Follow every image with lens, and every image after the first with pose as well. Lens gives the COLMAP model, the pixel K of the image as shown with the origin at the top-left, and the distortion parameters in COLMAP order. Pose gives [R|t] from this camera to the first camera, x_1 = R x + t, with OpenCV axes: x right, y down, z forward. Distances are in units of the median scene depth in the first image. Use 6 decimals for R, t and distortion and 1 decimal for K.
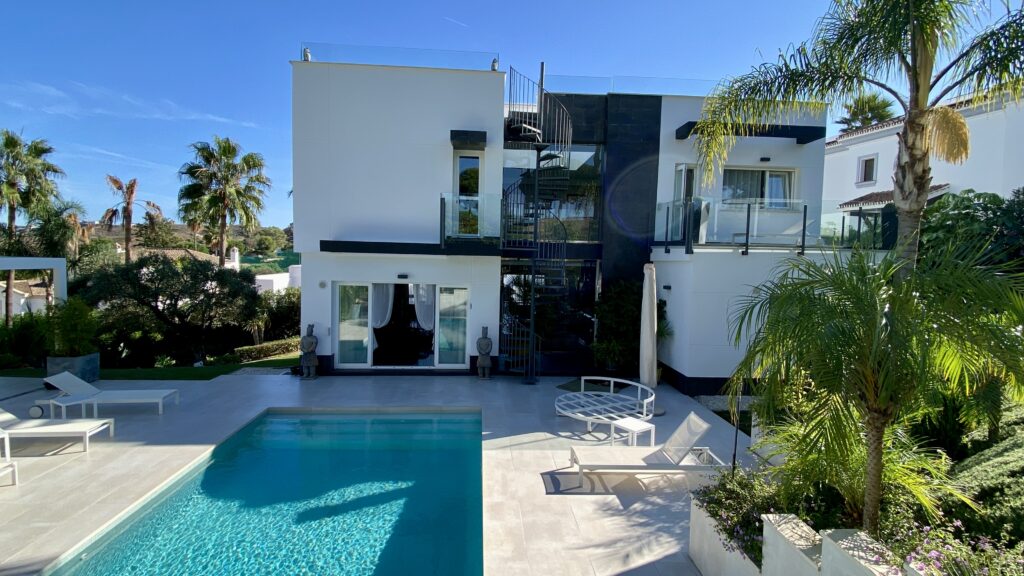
lens RADIAL K [[488.0, 0, 512.0], [0, 488.0, 288.0], [0, 0, 1]] dist [0.023162, -0.021235]
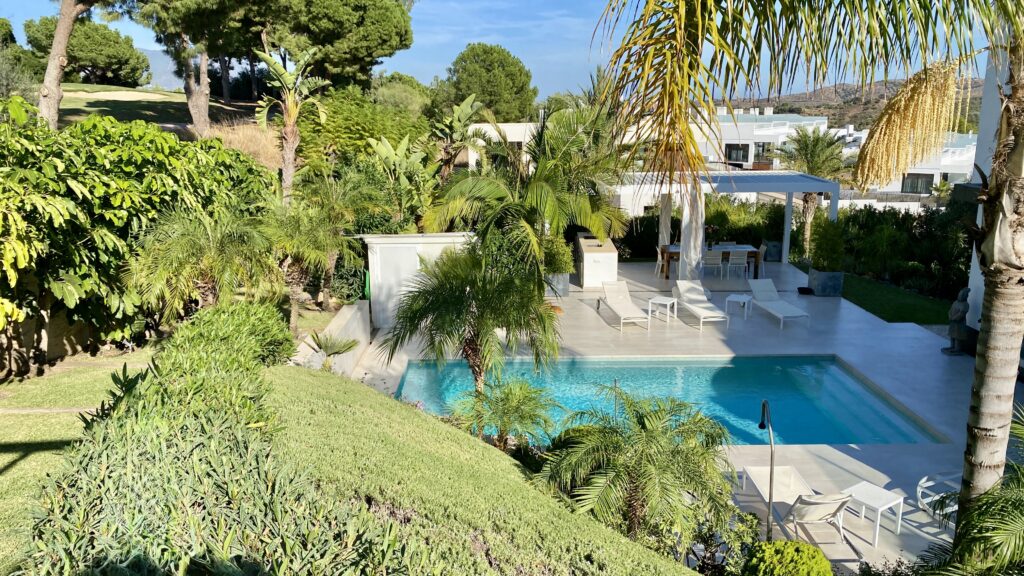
lens RADIAL K [[775.4, 0, 500.9], [0, 775.4, 294.0], [0, 0, 1]] dist [0.077794, -0.117291]
pose [[-0.074679, 0.212496, -0.974304, 1.770250], [-0.046380, 0.975235, 0.216254, -0.310026], [0.996128, 0.061338, -0.062974, 0.671790]]
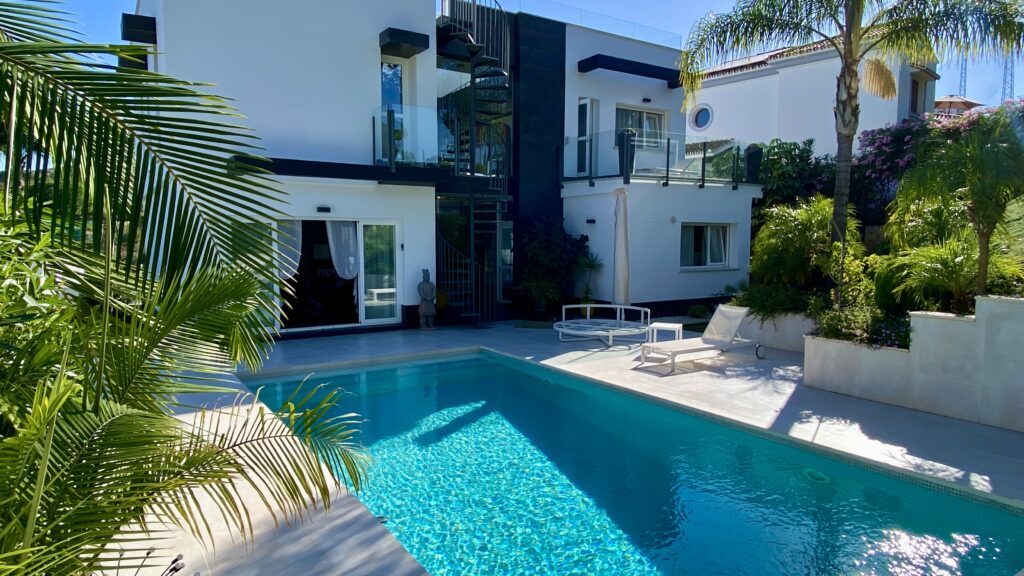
lens RADIAL K [[634.5, 0, 512.0], [0, 634.5, 288.0], [0, 0, 1]] dist [0.046888, -0.000072]
pose [[0.866658, -0.061452, 0.495103, -0.981800], [0.050274, 0.998091, 0.035880, 0.165705], [-0.496363, -0.006204, 0.868093, -0.081536]]
